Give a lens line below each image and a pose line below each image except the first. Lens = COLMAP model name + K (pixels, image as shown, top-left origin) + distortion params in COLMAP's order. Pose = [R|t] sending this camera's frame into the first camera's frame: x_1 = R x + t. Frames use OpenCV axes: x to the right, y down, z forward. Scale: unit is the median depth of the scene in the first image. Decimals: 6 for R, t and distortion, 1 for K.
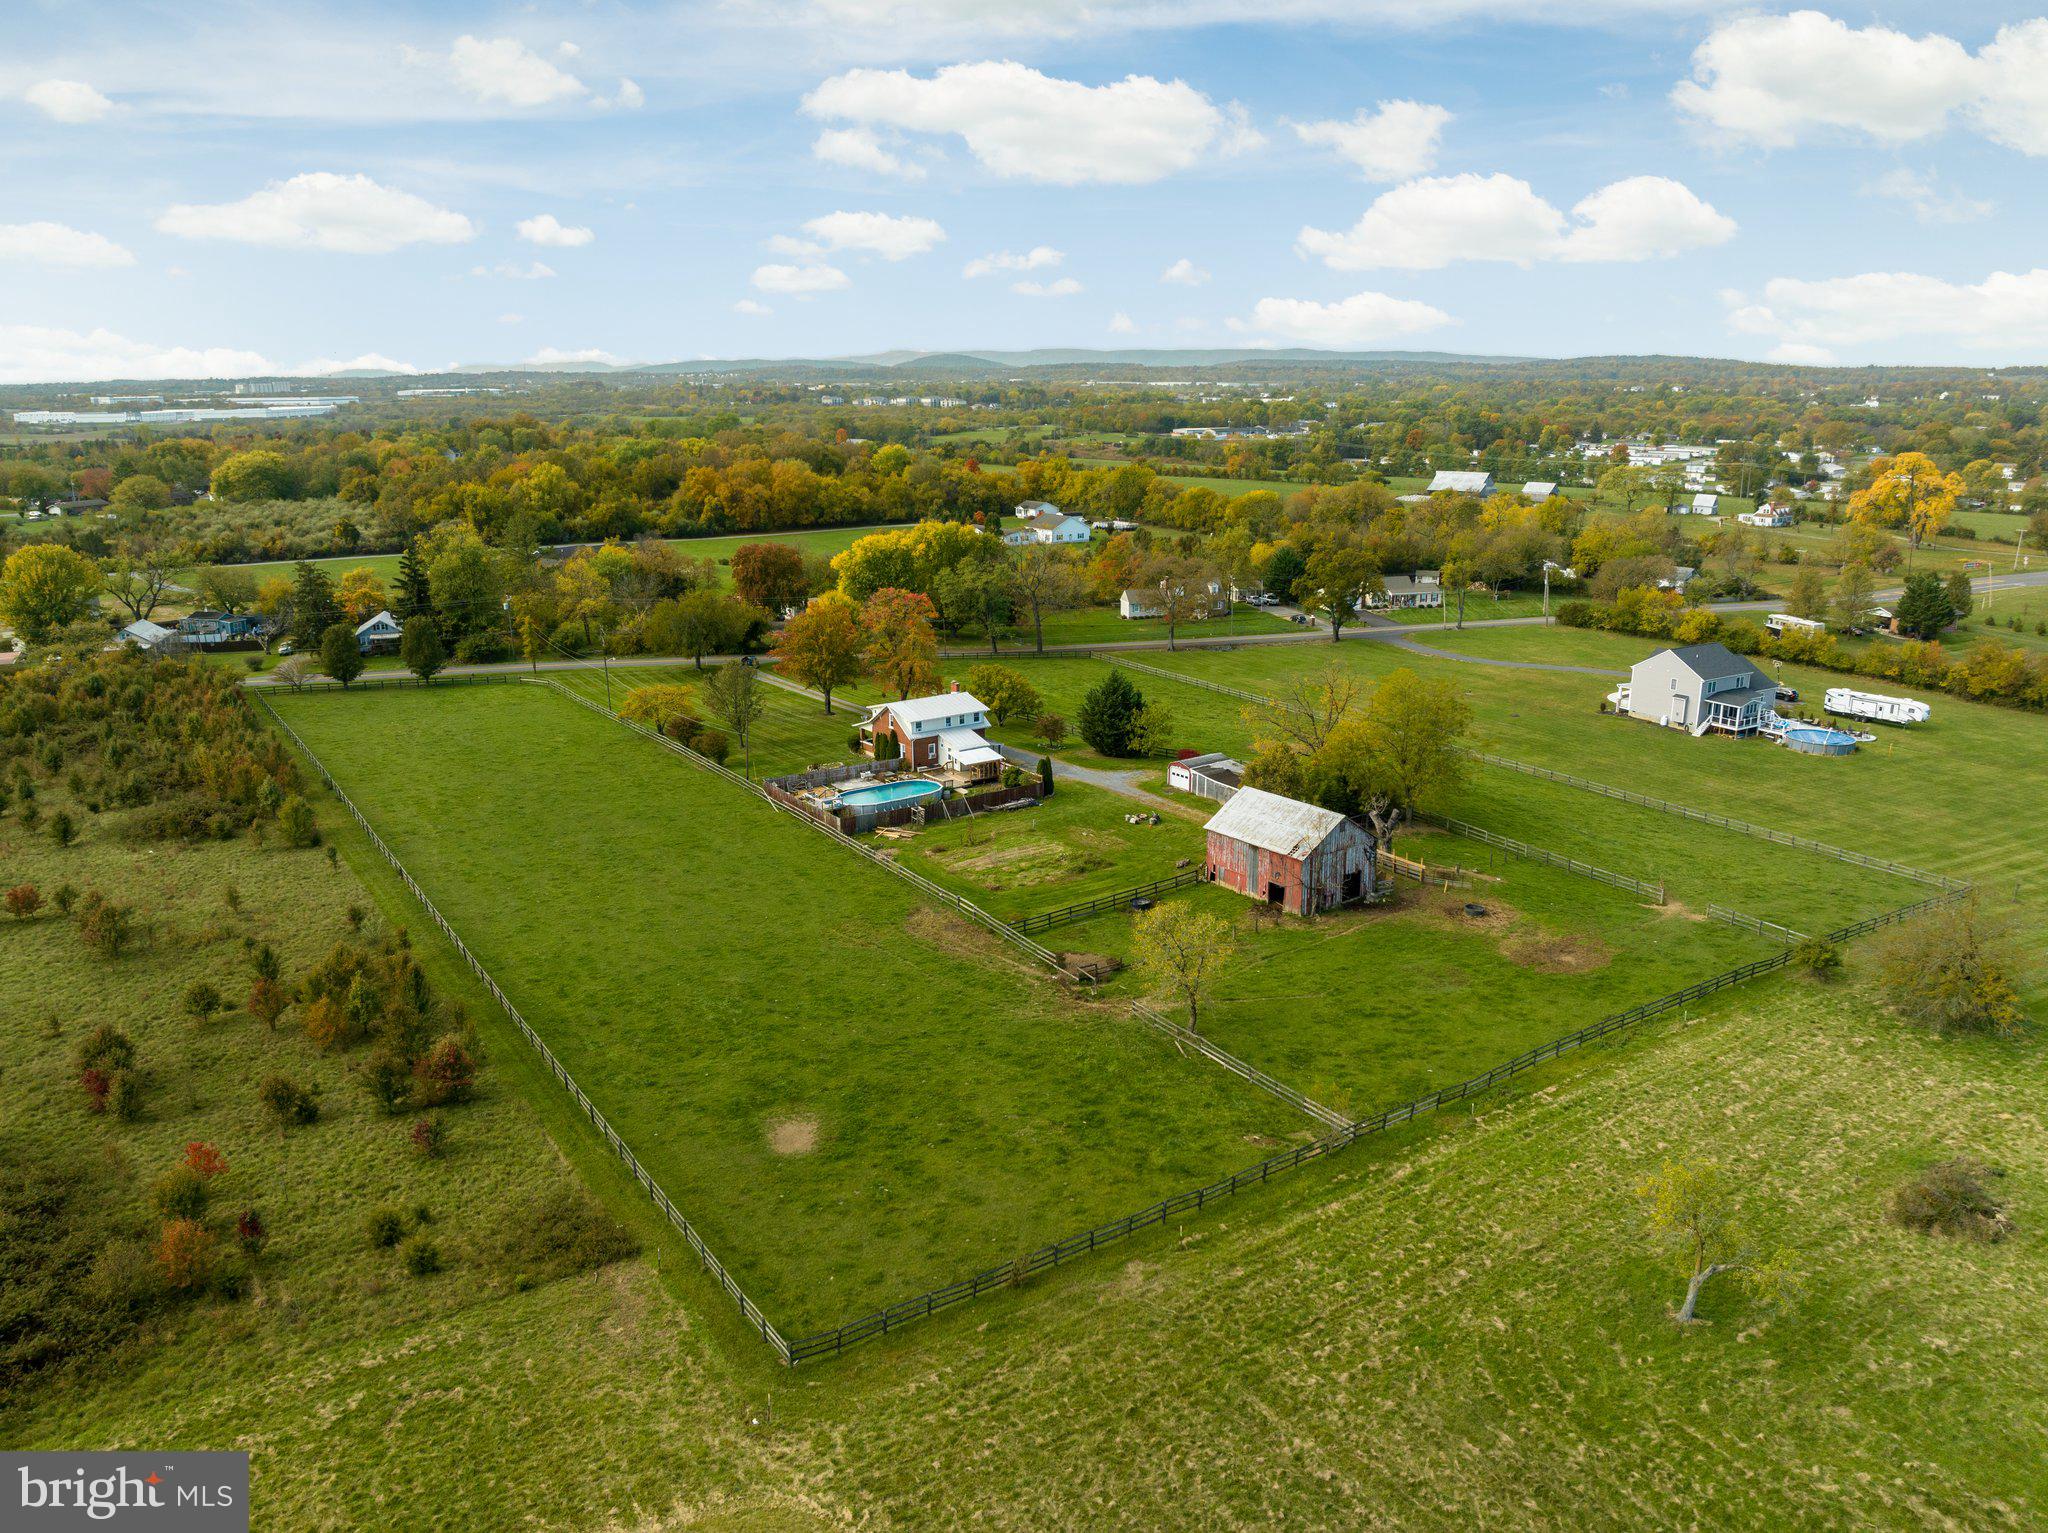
lens RADIAL K [[1462.8, 0, 1024.0], [0, 1462.8, 766.5], [0, 0, 1]] dist [-0.026451, -0.007028]
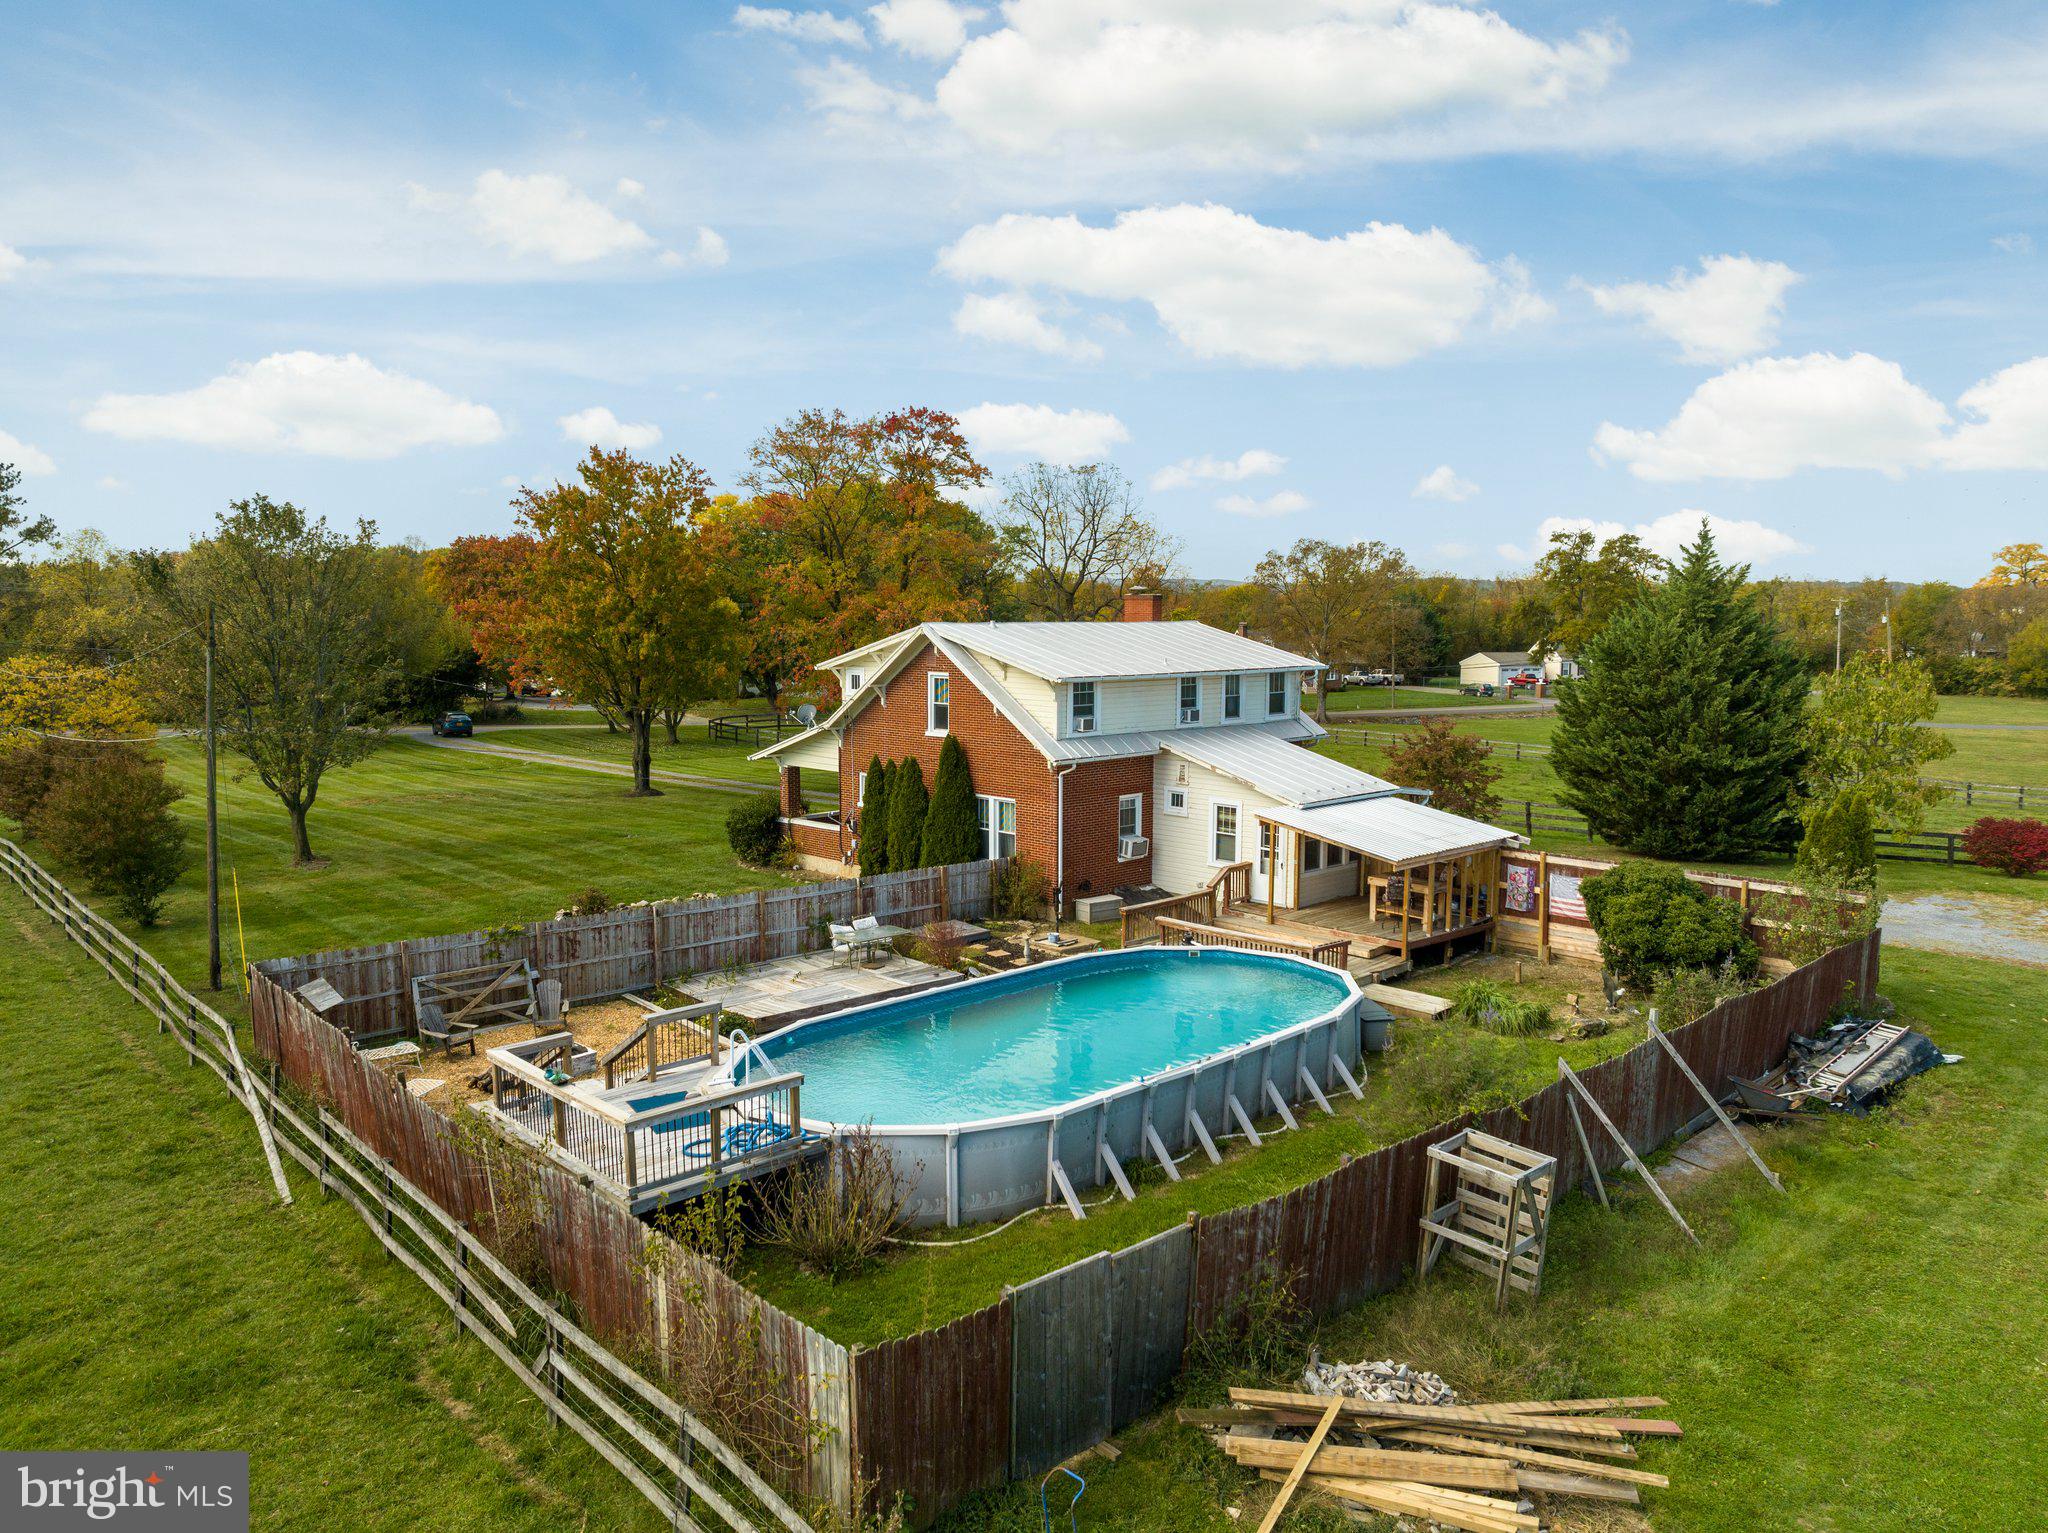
lens RADIAL K [[1462.8, 0, 1024.0], [0, 1462.8, 766.5], [0, 0, 1]] dist [-0.026451, -0.007028]
pose [[0.991343, -0.013046, 0.130644, -0.121487], [0.032346, 0.988650, -0.146716, 0.014066], [-0.127247, 0.149672, 0.980513, 0.877692]]
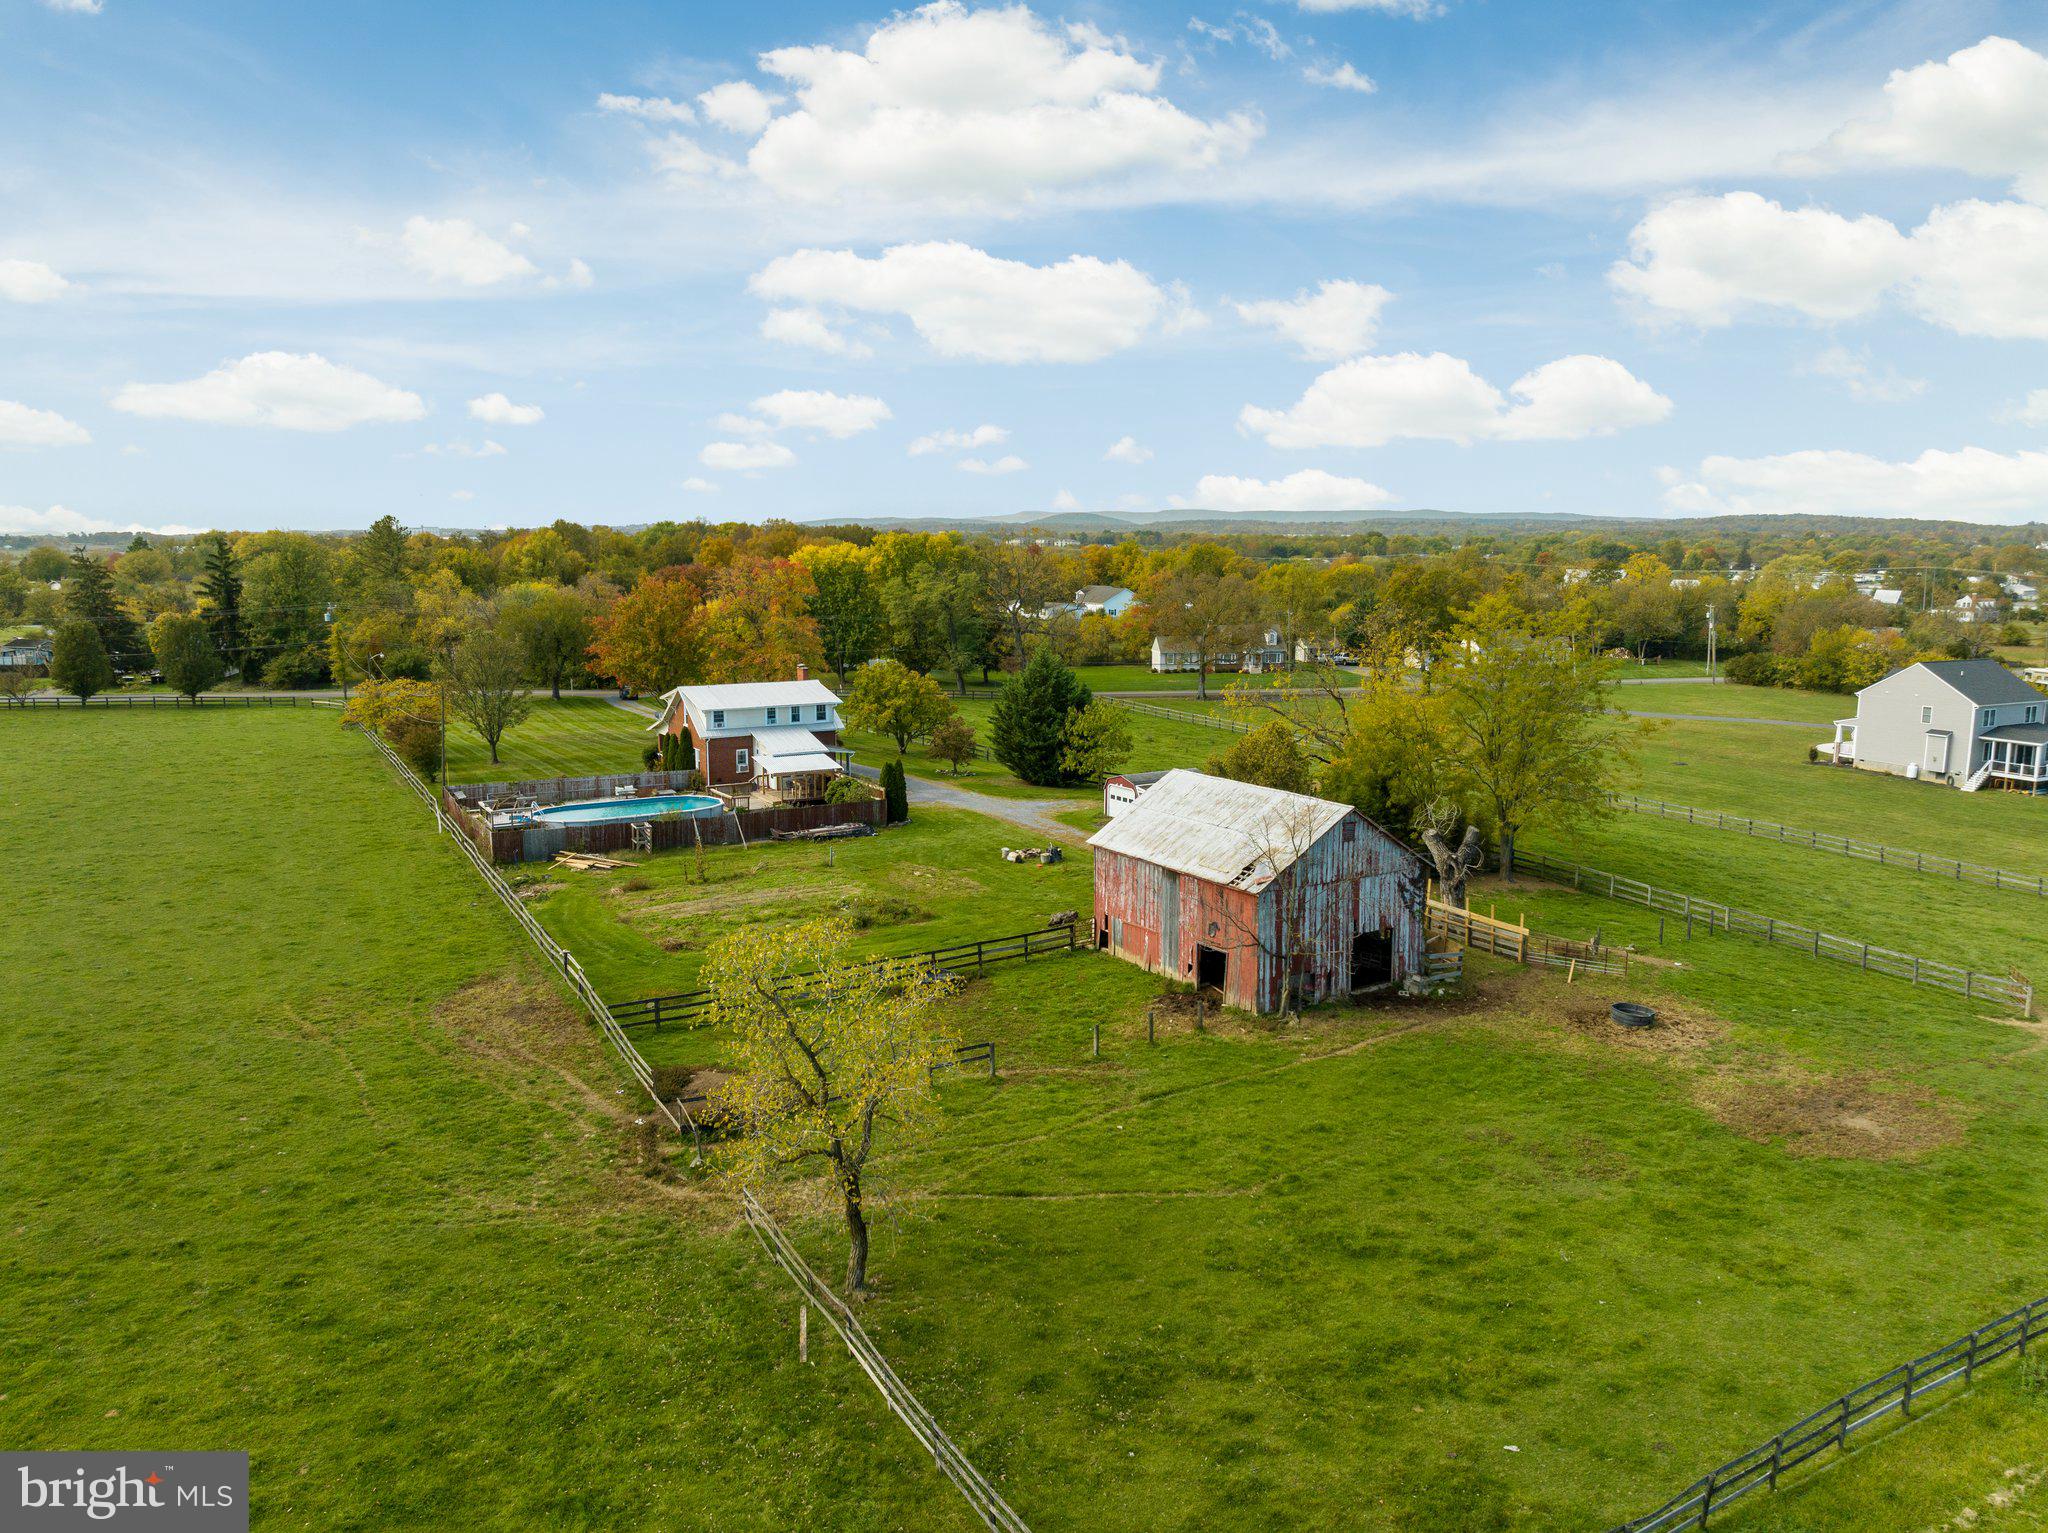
lens RADIAL K [[1462.8, 0, 1024.0], [0, 1462.8, 766.5], [0, 0, 1]] dist [-0.026451, -0.007028]
pose [[0.996191, 0.018135, -0.085287, 0.127209], [-0.026949, 0.994279, -0.103358, 0.060953], [0.082925, 0.105263, 0.990981, 0.427616]]
